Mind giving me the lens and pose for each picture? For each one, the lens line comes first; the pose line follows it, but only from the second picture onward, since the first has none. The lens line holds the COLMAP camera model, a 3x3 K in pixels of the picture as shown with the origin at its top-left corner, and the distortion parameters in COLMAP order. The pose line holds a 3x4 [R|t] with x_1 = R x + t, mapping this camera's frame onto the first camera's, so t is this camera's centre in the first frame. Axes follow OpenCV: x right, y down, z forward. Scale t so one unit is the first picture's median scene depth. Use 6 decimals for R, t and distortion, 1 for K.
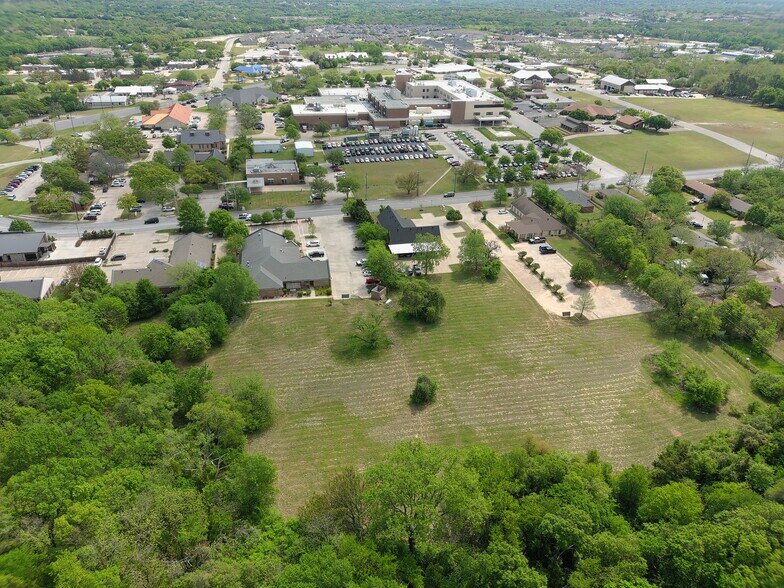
lens RADIAL K [[582.6, 0, 393.2], [0, 582.6, 296.2], [0, 0, 1]] dist [0.115198, -0.182183]
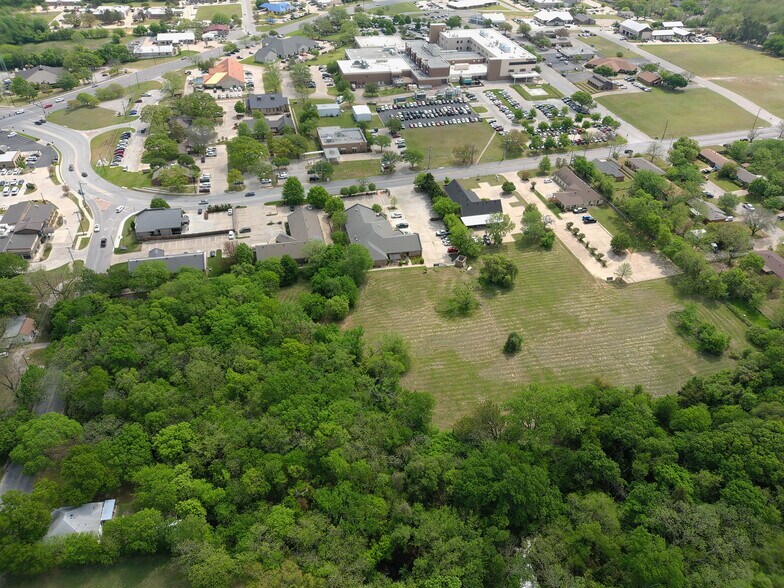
lens RADIAL K [[582.6, 0, 393.2], [0, 582.6, 296.2], [0, 0, 1]] dist [0.115198, -0.182183]
pose [[0.999855, -0.010760, 0.013184, -0.153765], [0.008734, 0.989383, 0.145070, -0.094157], [-0.014605, -0.144933, 0.989334, -0.224479]]
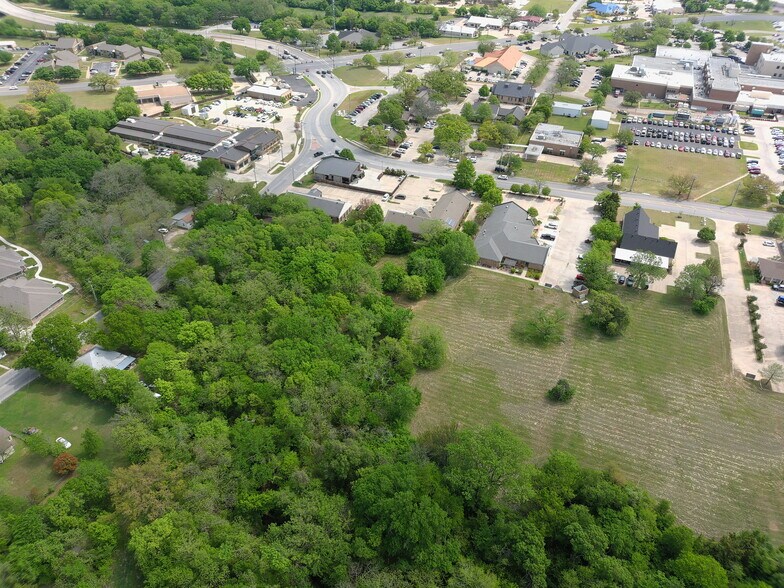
lens RADIAL K [[582.6, 0, 393.2], [0, 582.6, 296.2], [0, 0, 1]] dist [0.115198, -0.182183]
pose [[0.835362, 0.329811, -0.439768, 0.138489], [-0.265688, 0.942608, 0.202236, -0.103376], [0.481228, -0.052099, 0.875046, -0.118912]]
